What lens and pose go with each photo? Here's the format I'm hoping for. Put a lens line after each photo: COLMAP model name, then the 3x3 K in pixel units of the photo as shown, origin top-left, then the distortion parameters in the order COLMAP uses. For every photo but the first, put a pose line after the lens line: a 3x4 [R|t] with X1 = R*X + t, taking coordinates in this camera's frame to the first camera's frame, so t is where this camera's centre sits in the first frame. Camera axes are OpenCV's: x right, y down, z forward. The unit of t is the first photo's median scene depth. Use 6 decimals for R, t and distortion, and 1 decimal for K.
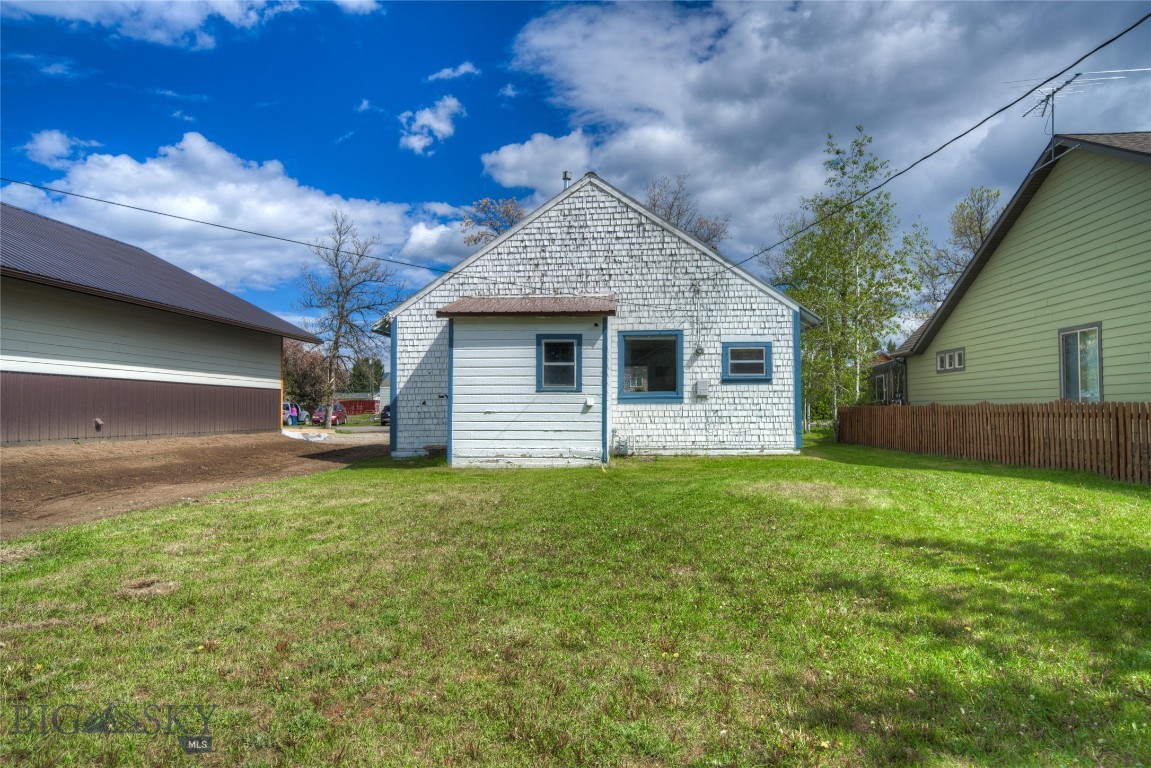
lens RADIAL K [[791.1, 0, 575.4], [0, 791.1, 382.3], [0, 0, 1]] dist [0.001622, 0.000456]
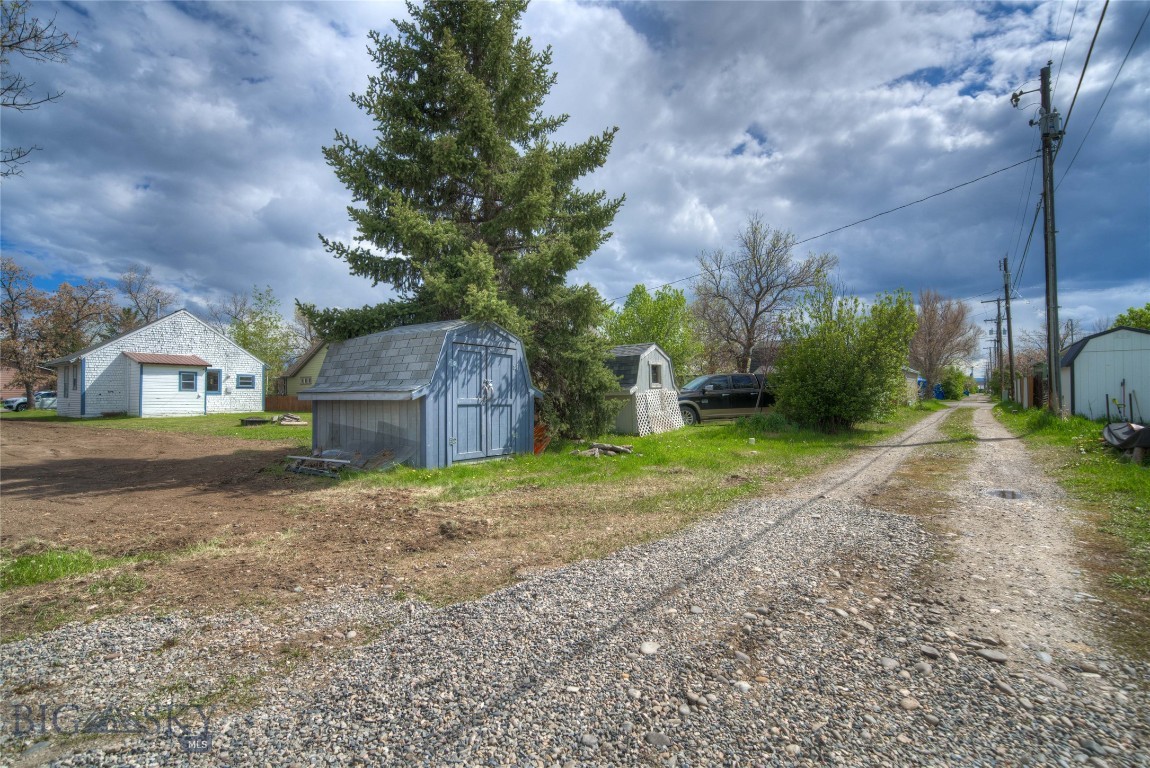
lens RADIAL K [[551.6, 0, 575.7], [0, 551.6, 385.2], [0, 0, 1]] dist [0.017376, 0.000639]
pose [[0.540355, 0.021013, 0.841174, -0.867687], [-0.030424, 0.999522, -0.005425, -0.037297], [-0.840887, -0.022660, 0.540737, -1.169728]]
